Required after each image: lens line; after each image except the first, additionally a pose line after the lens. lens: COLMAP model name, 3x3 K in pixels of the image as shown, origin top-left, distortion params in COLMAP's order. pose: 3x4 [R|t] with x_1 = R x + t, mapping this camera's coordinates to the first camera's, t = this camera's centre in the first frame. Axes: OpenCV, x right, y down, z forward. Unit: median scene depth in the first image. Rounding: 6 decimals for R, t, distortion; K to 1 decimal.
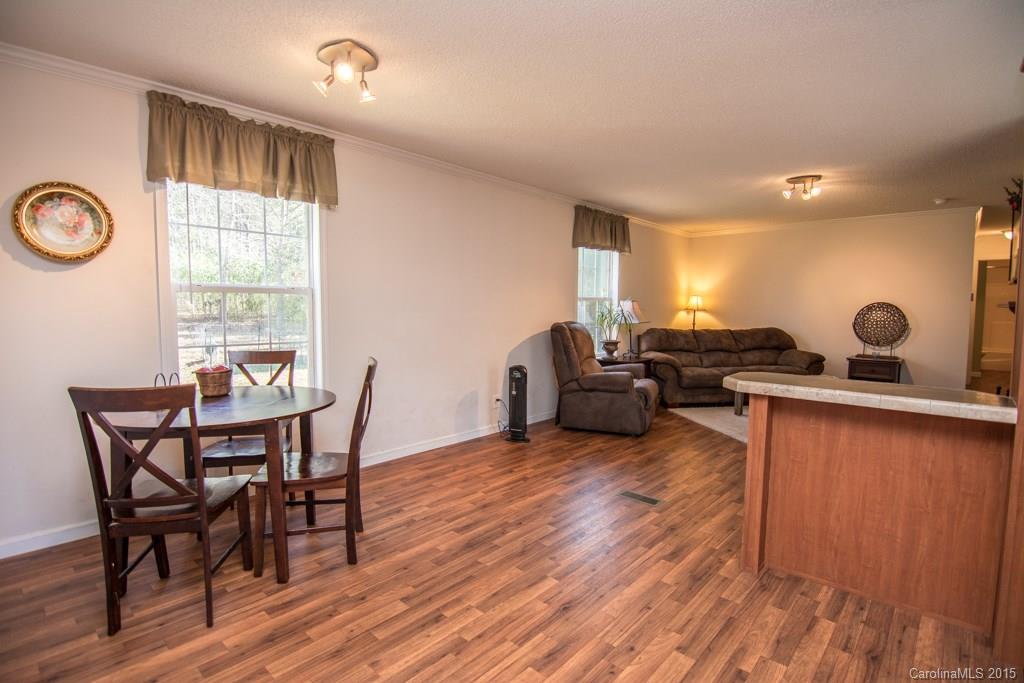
lens RADIAL K [[496.9, 0, 512.0], [0, 496.9, 335.9], [0, 0, 1]] dist [-0.007315, -0.009020]
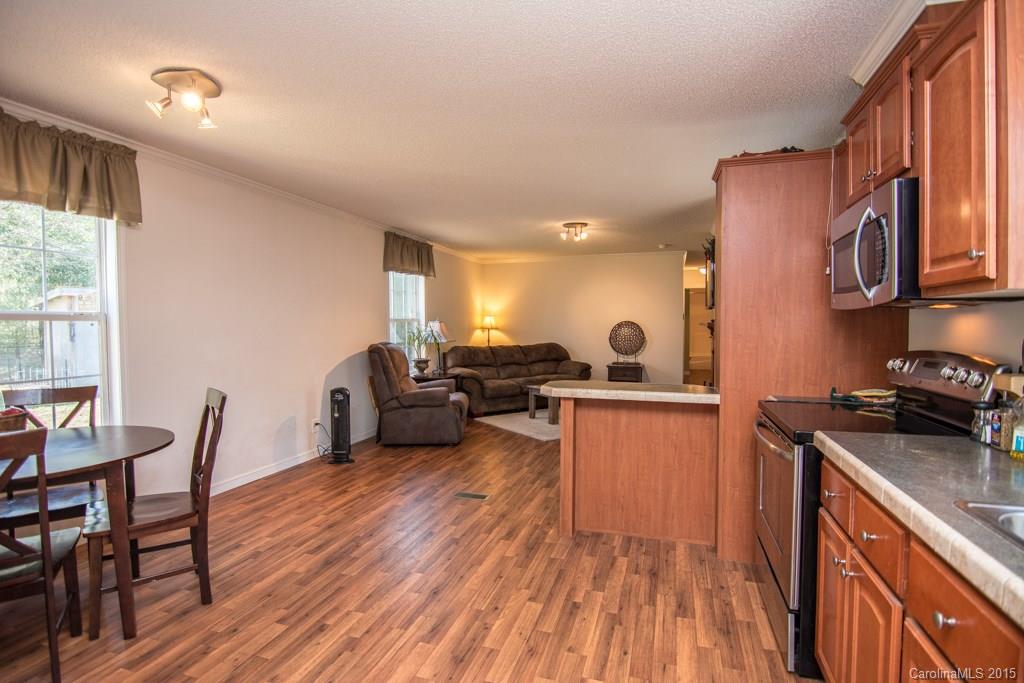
lens RADIAL K [[496.9, 0, 508.9], [0, 496.9, 332.0], [0, 0, 1]] dist [-0.007315, -0.009020]
pose [[0.911702, -0.017304, 0.410488, -0.131659], [0.034417, 0.998818, -0.034336, -0.011065], [-0.409408, 0.045432, 0.911219, -0.105449]]
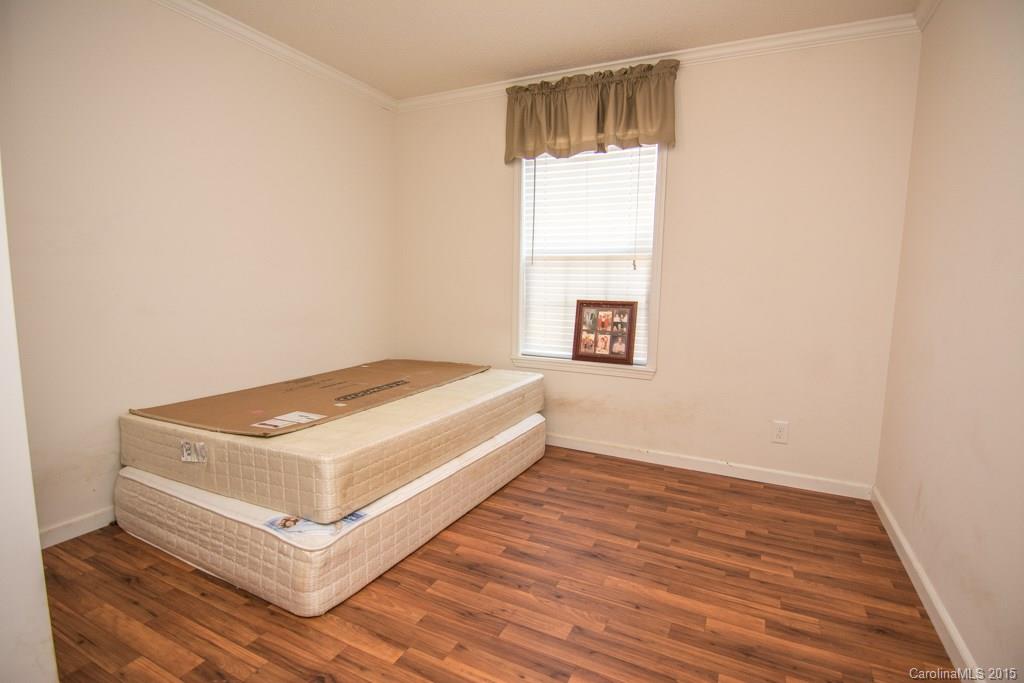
lens RADIAL K [[496.9, 0, 513.7], [0, 496.9, 340.5], [0, 0, 1]] dist [-0.007315, -0.009020]
pose [[0.291647, 0.131471, -0.947448, 0.515030], [-0.077718, 0.990491, 0.113520, -0.017902], [0.953363, 0.040526, 0.299092, 0.674772]]
